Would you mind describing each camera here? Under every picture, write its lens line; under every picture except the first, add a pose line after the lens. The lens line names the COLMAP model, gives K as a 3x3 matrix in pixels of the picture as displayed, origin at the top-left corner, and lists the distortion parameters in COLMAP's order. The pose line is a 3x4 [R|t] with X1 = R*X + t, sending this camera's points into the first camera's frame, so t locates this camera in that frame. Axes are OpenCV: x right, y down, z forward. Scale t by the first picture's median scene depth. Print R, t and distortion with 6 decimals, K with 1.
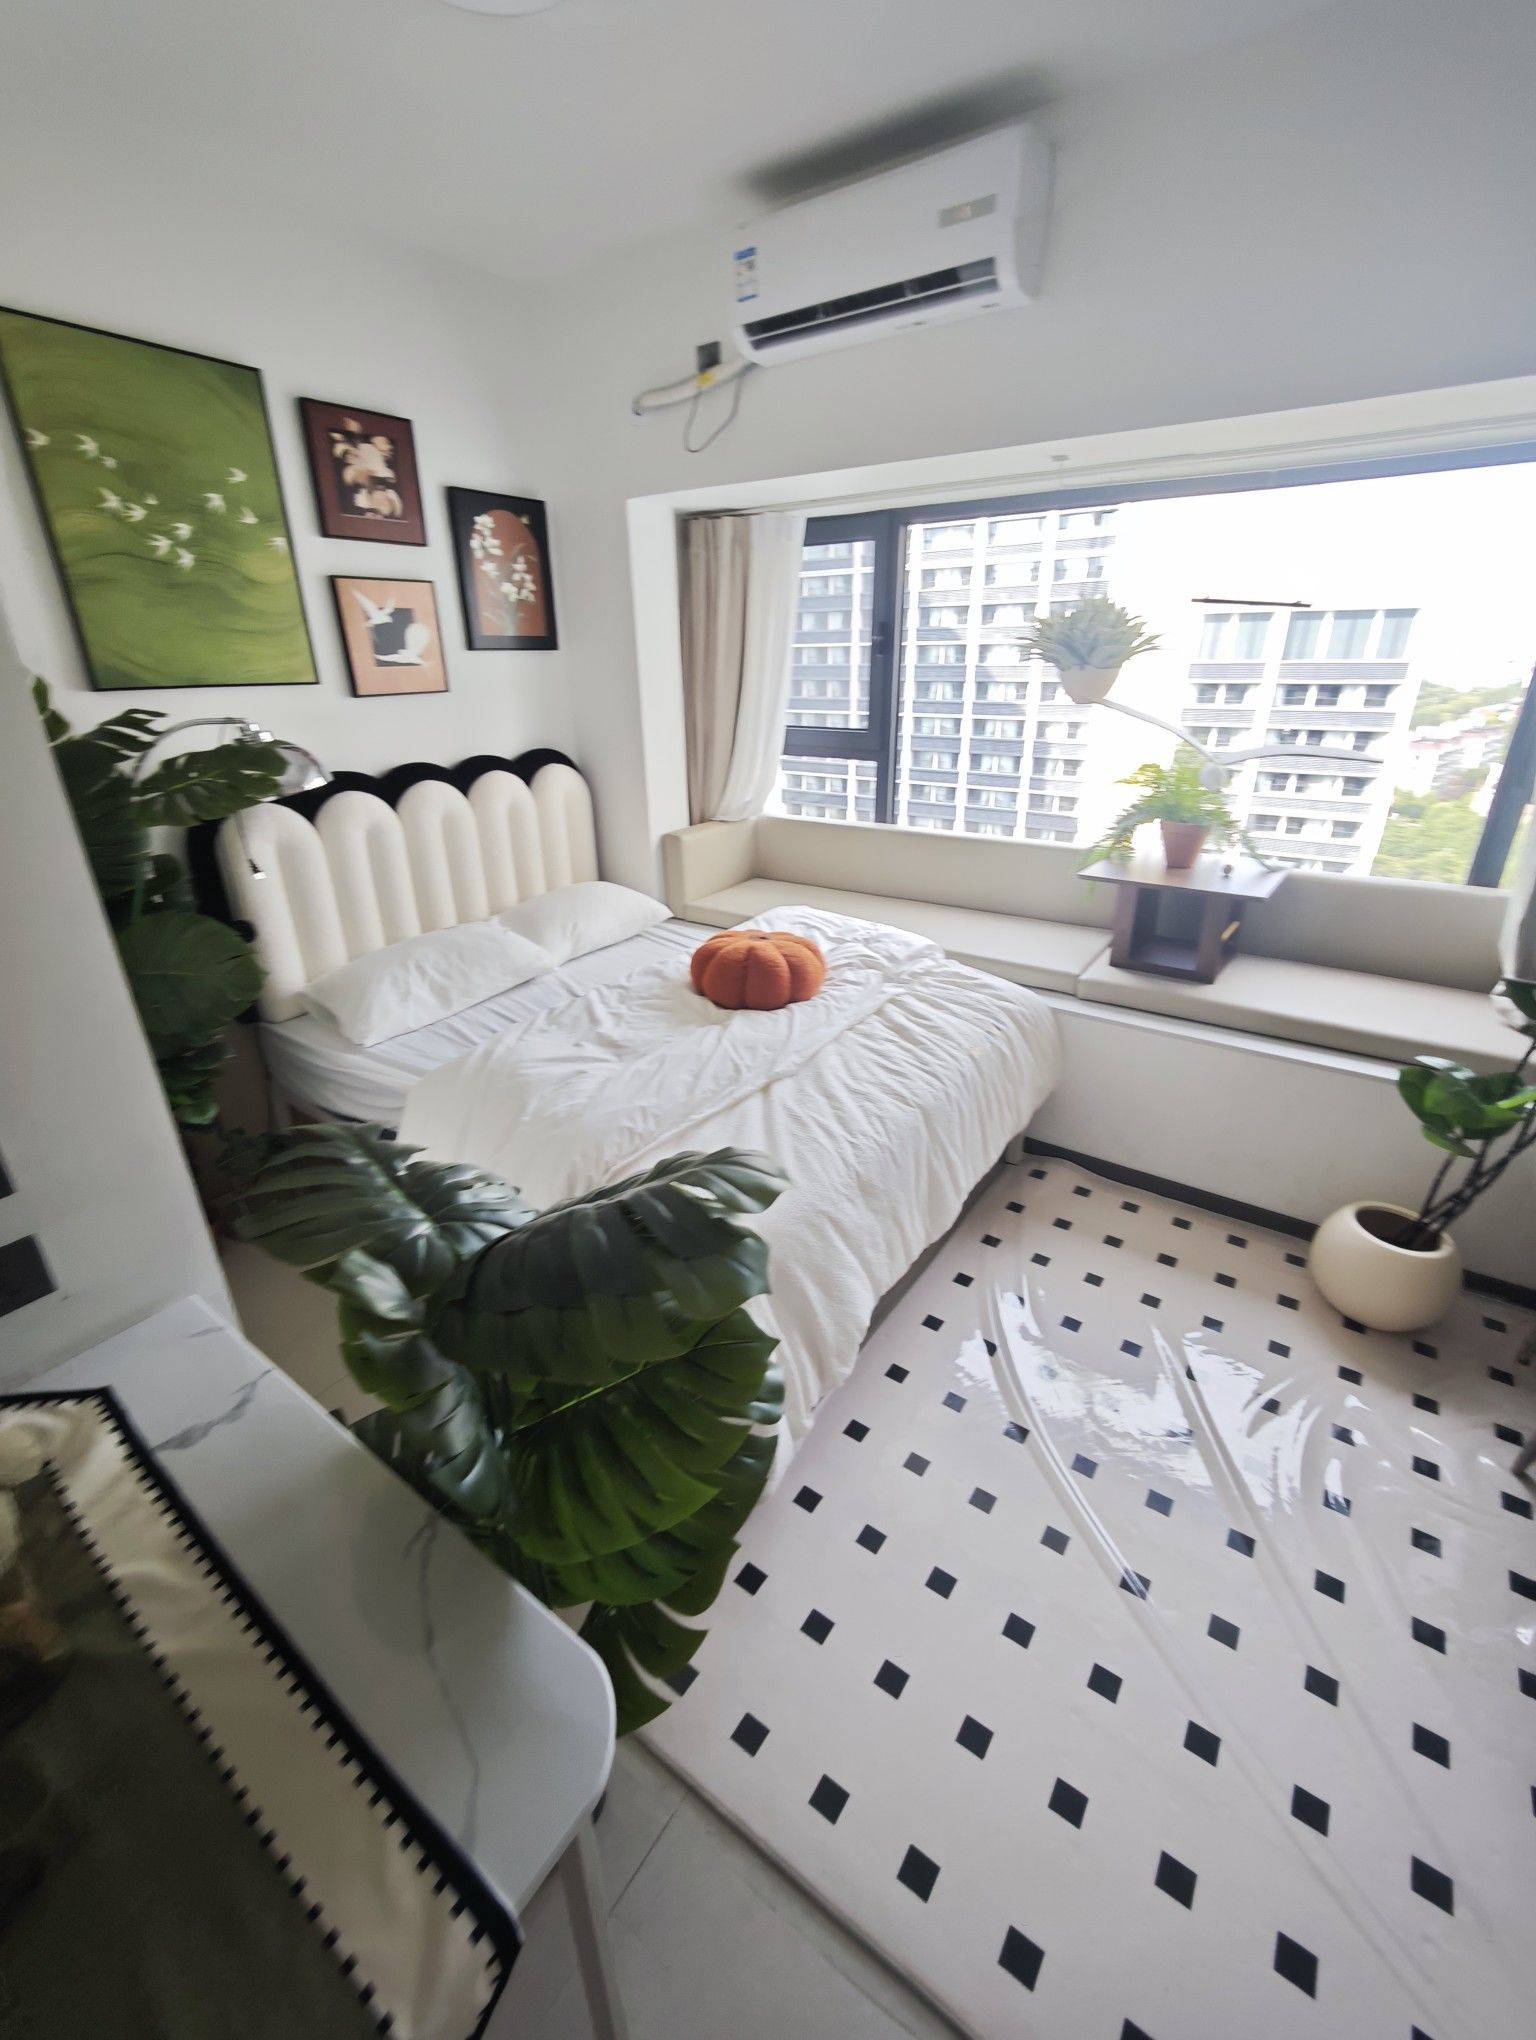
lens RADIAL K [[848.0, 0, 770.1], [0, 848.0, 1019.4], [0, 0, 1]] dist [0.001439, 0.000001]
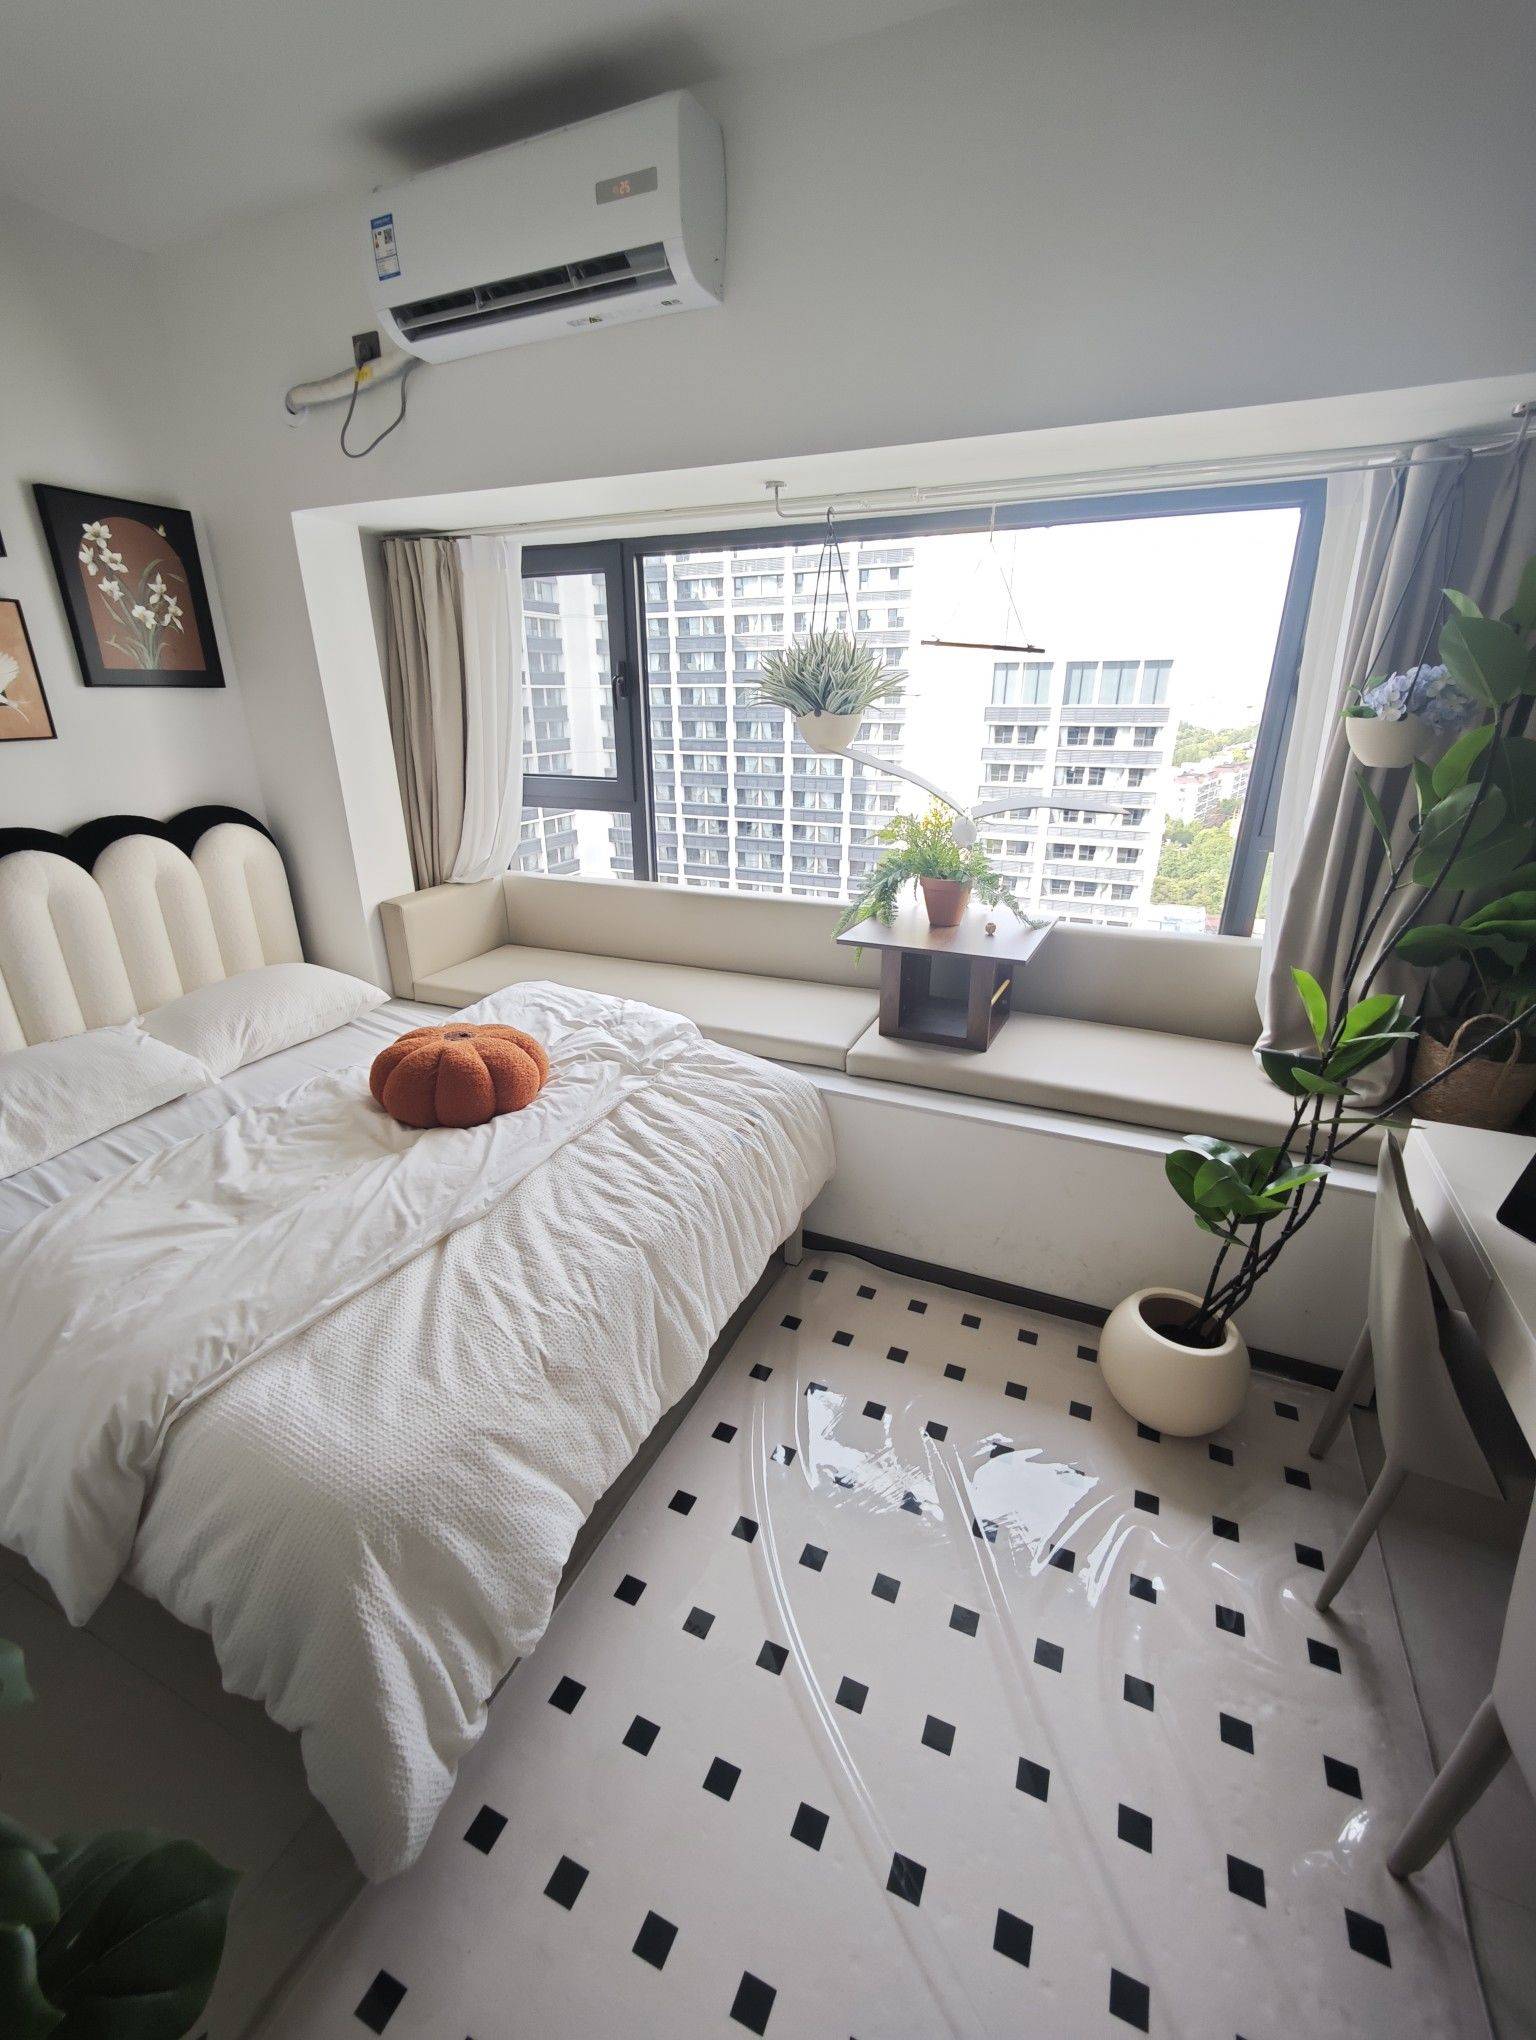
lens RADIAL K [[848.0, 0, 765.4], [0, 848.0, 1017.6], [0, 0, 1]] dist [0.001439, 0.000001]
pose [[0.982705, -0.058269, 0.175772, 0.135195], [0.065932, 0.997097, -0.038073, -0.062588], [-0.173043, 0.049004, 0.983694, 0.141330]]
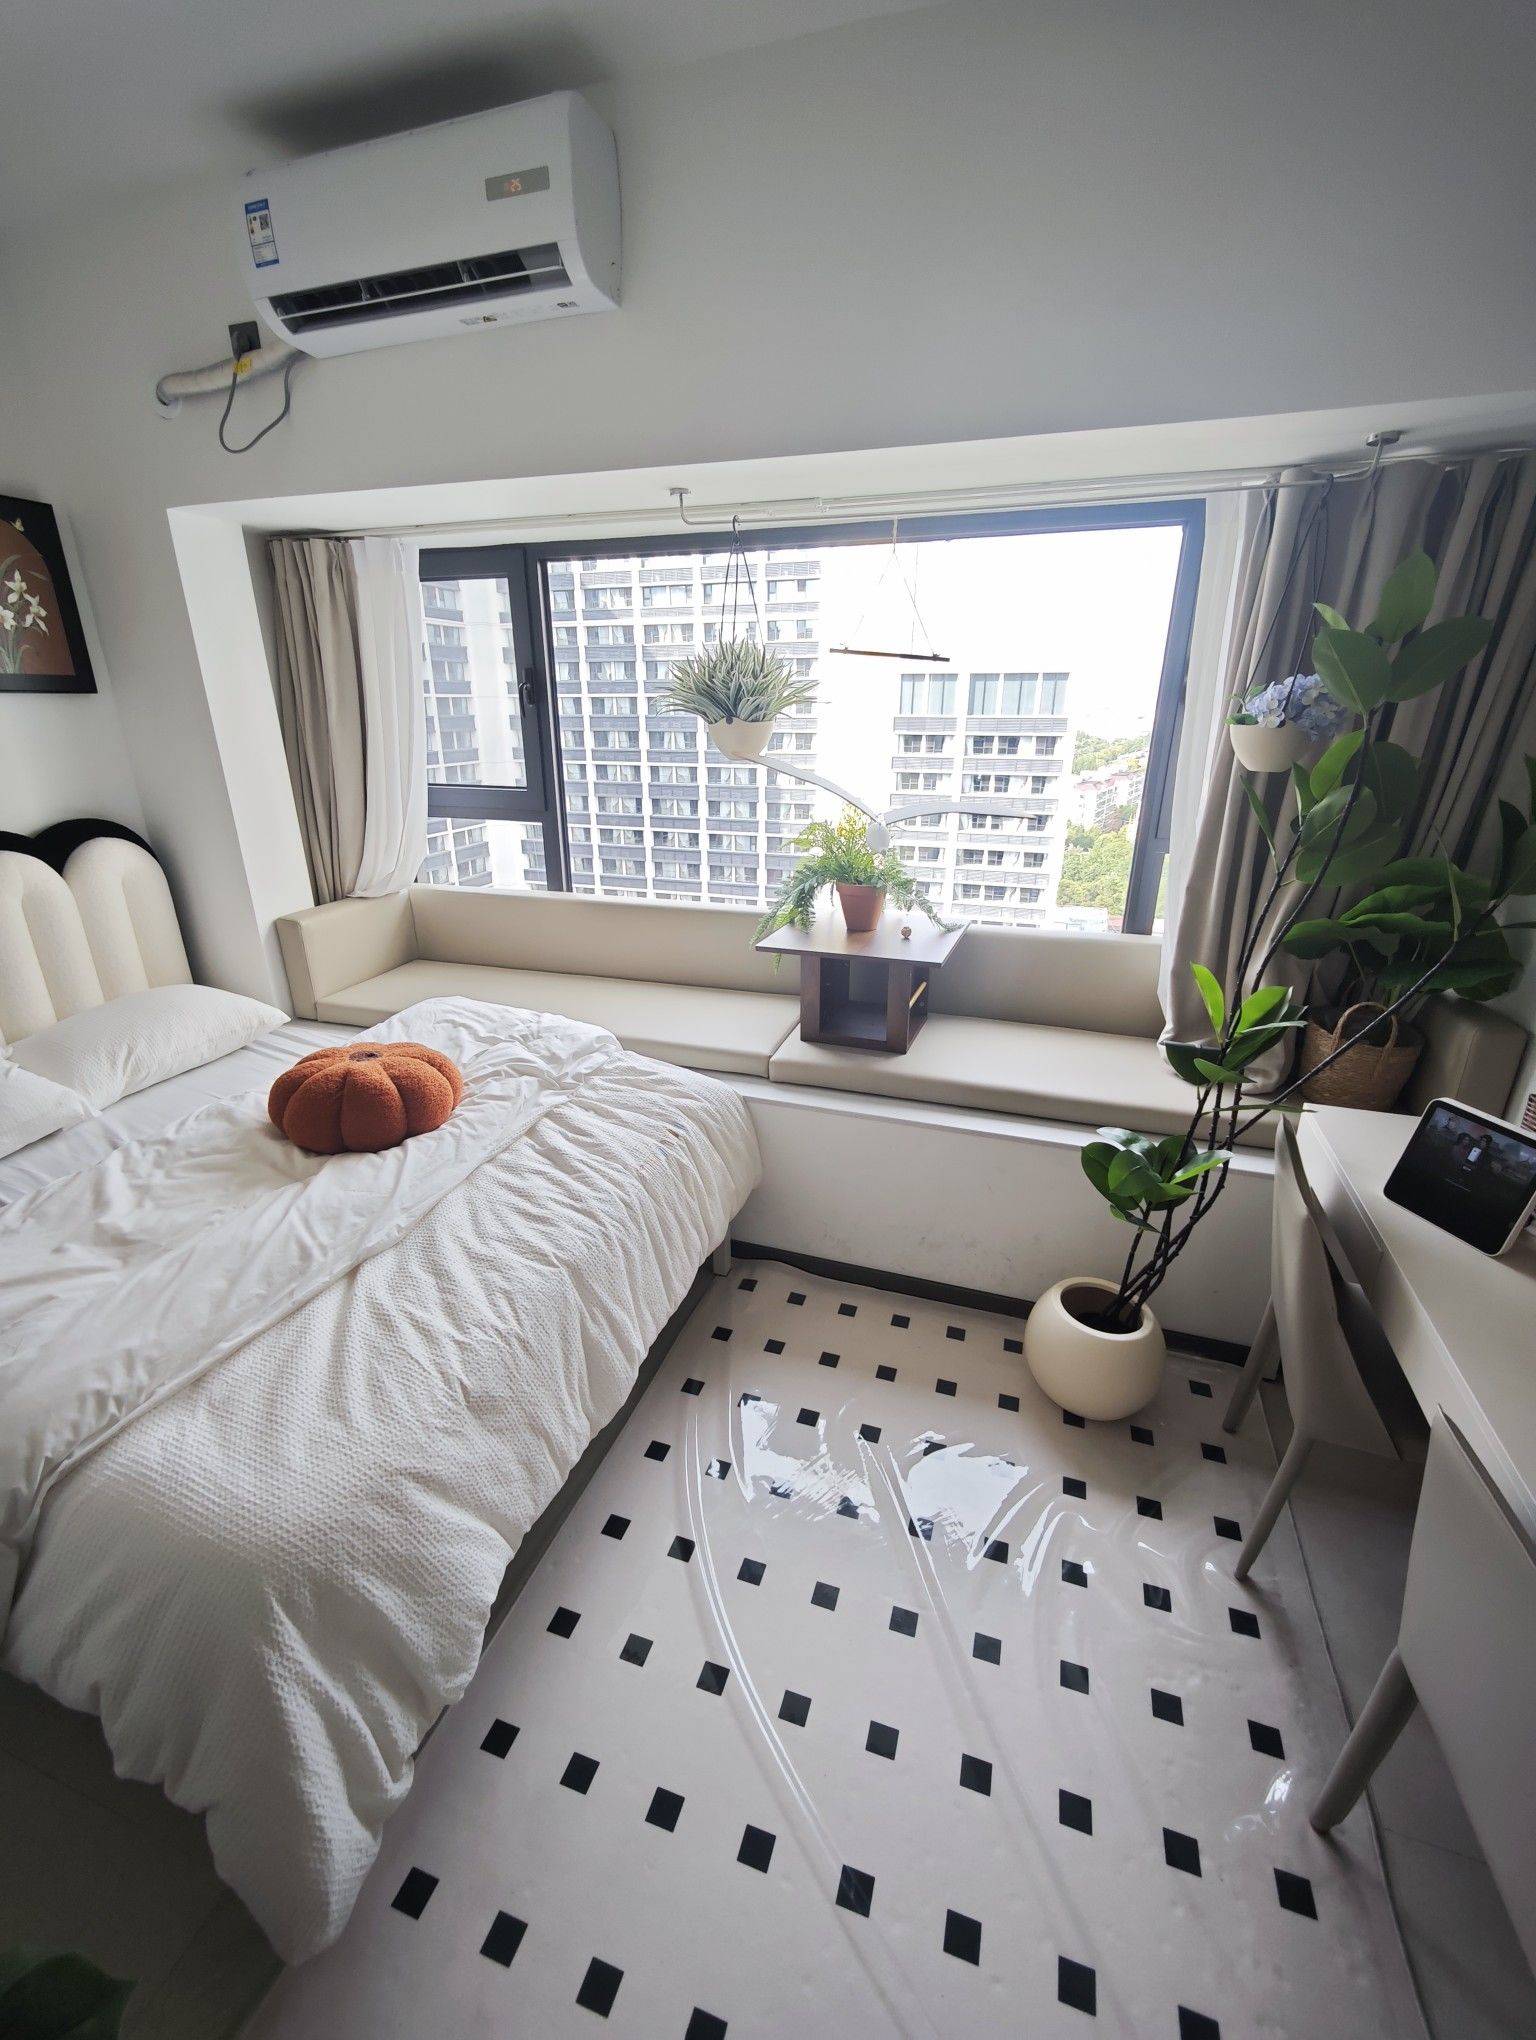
lens RADIAL K [[848.0, 0, 763.3], [0, 848.0, 1018.0], [0, 0, 1]] dist [0.001439, 0.000001]
pose [[0.960805, -0.086512, 0.263380, 0.137305], [0.100637, 0.994095, -0.040593, -0.061690], [-0.258313, 0.065508, 0.963838, 0.146736]]
